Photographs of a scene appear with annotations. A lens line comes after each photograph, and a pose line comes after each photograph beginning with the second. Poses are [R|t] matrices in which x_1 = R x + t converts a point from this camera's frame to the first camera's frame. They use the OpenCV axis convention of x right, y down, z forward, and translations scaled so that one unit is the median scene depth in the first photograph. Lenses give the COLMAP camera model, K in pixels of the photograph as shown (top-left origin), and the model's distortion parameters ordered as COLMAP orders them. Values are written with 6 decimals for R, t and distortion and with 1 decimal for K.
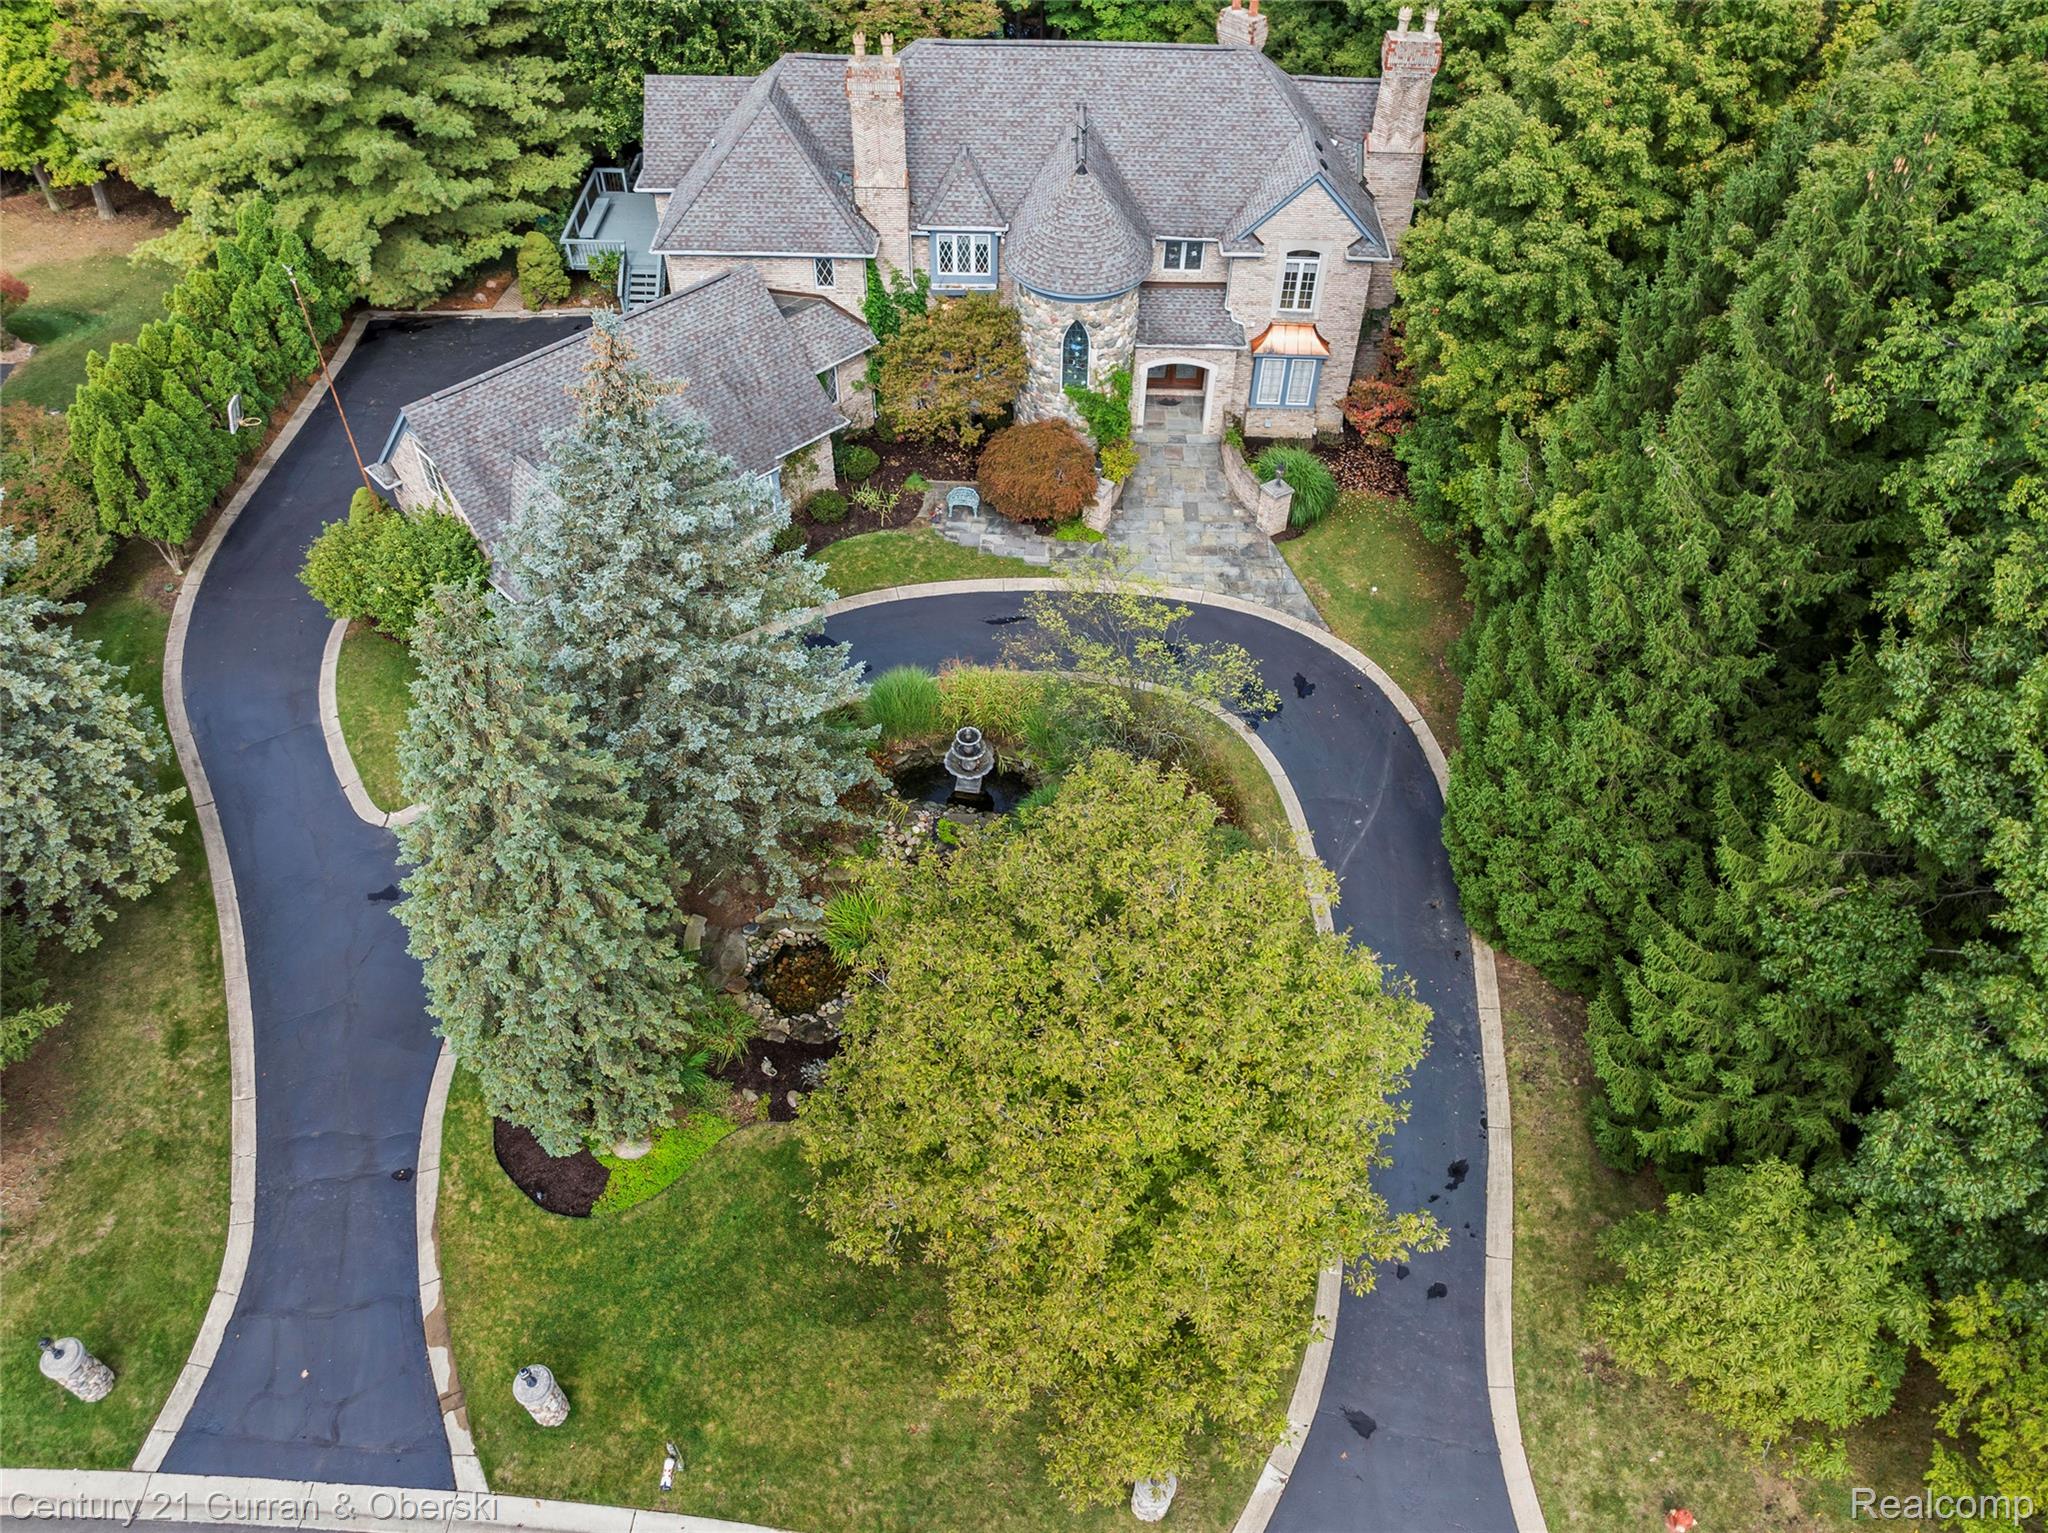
lens RADIAL K [[1459.6, 0, 1038.8], [0, 1459.6, 775.6], [0, 0, 1]] dist [-0.041177, 0.005999]
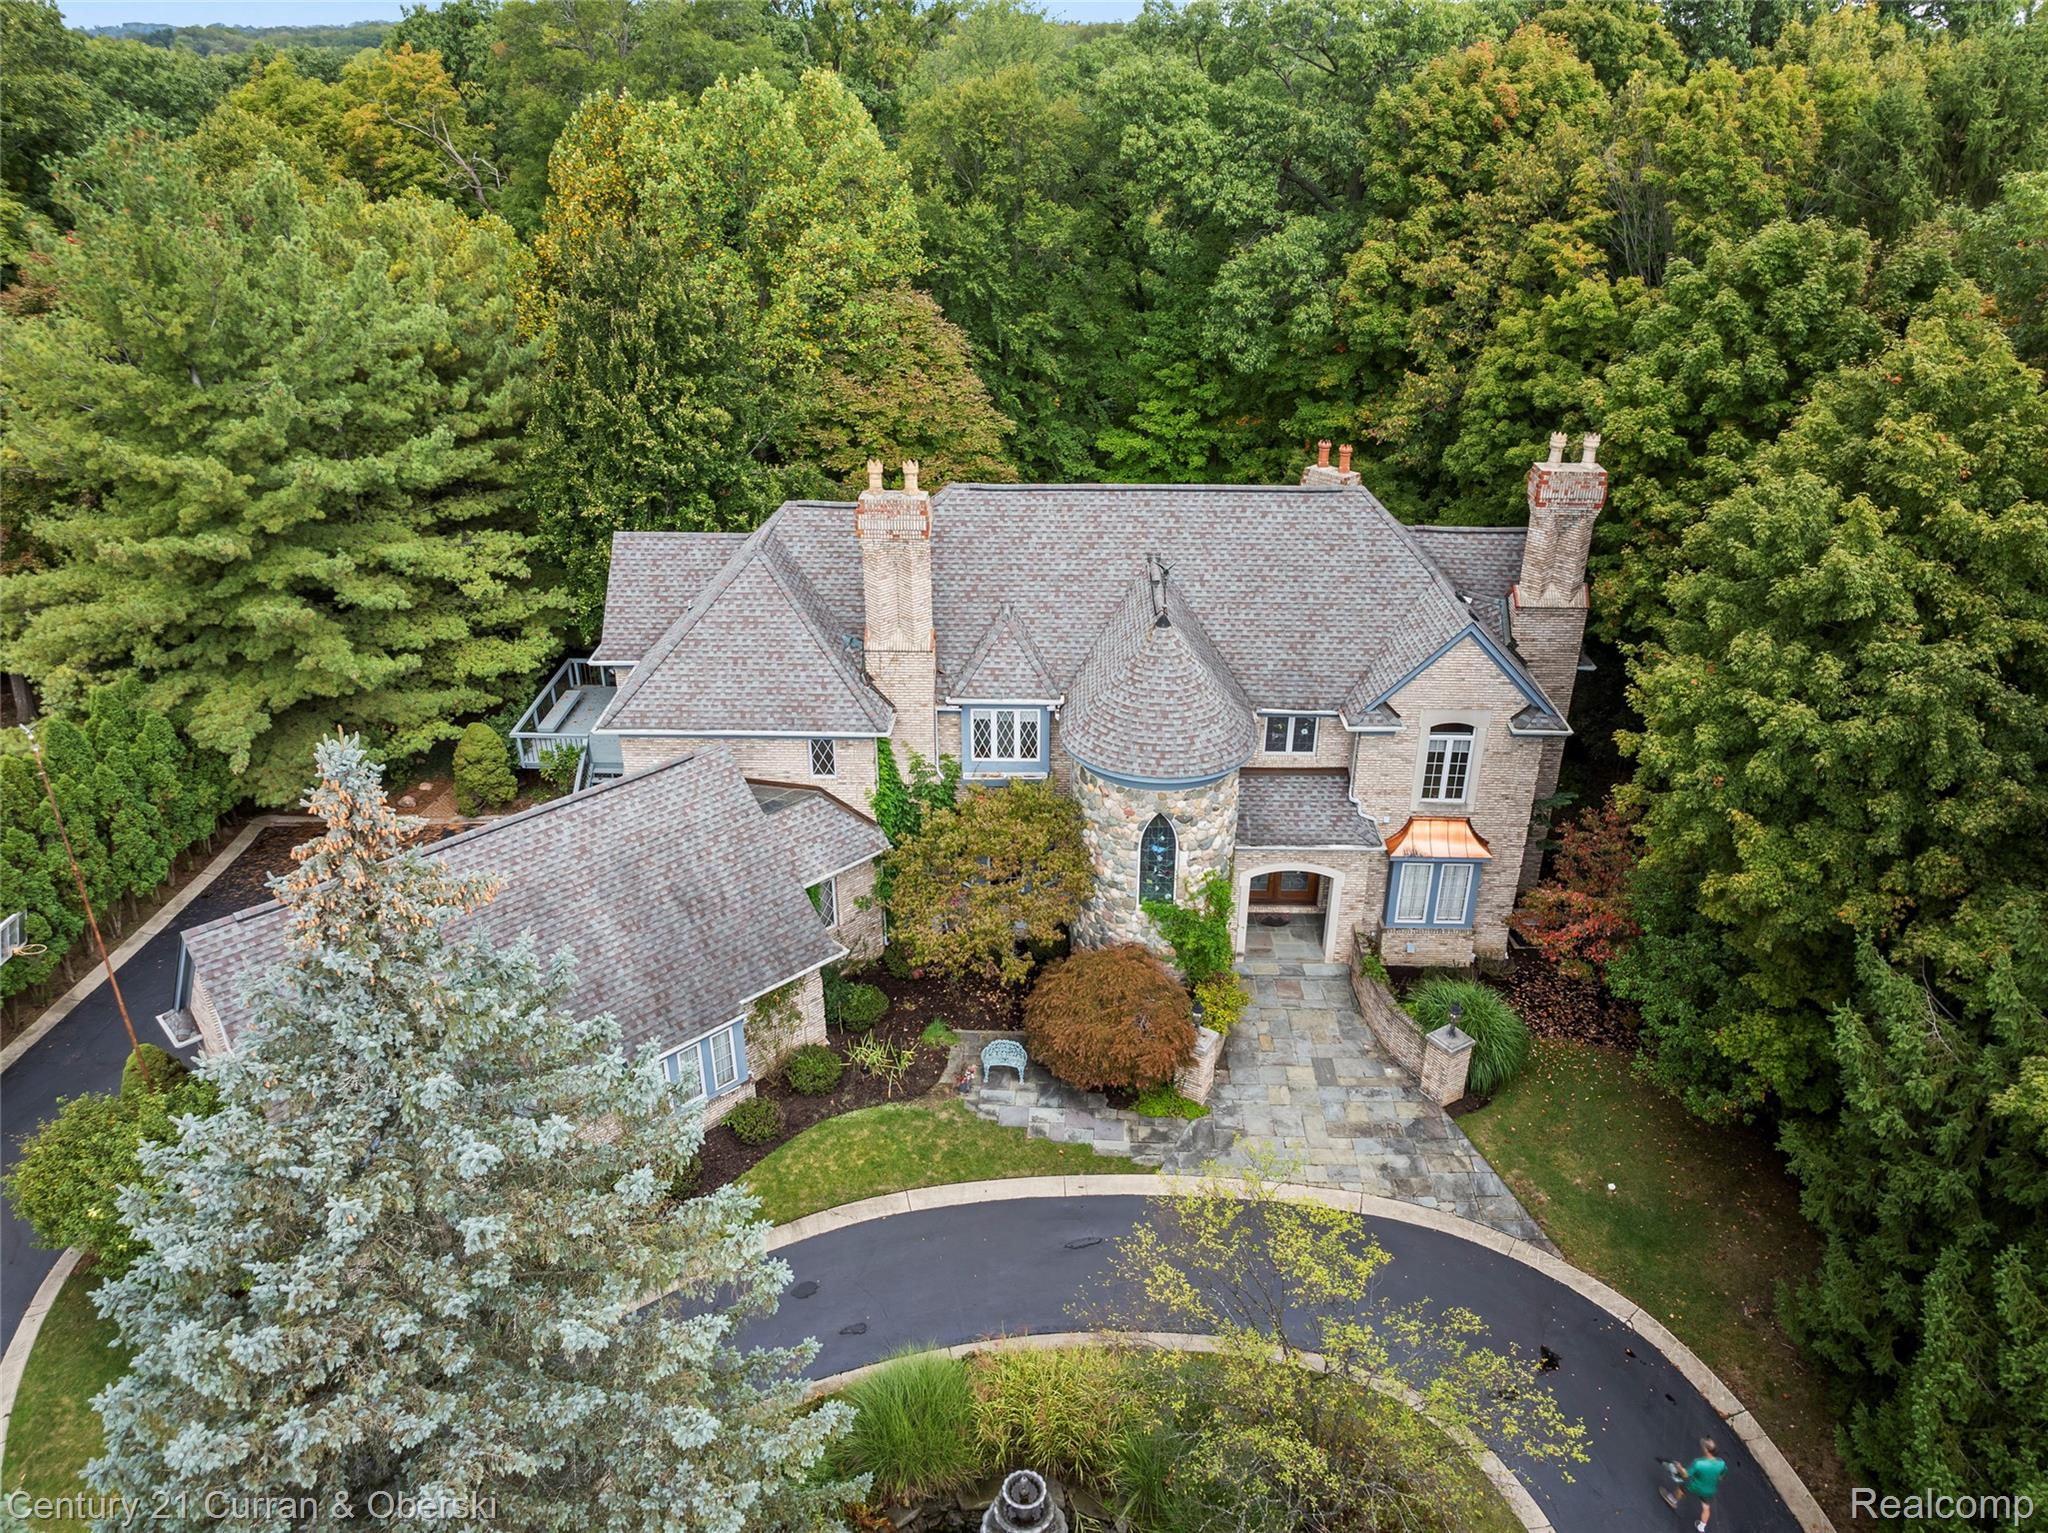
lens RADIAL K [[1459.6, 0, 1029.9], [0, 1459.6, 760.3], [0, 0, 1]] dist [-0.041177, 0.005999]
pose [[0.999857, -0.009180, -0.014229, -0.028867], [0.003480, 0.933748, -0.357913, -0.073577], [0.016572, 0.357813, 0.933646, 0.297169]]
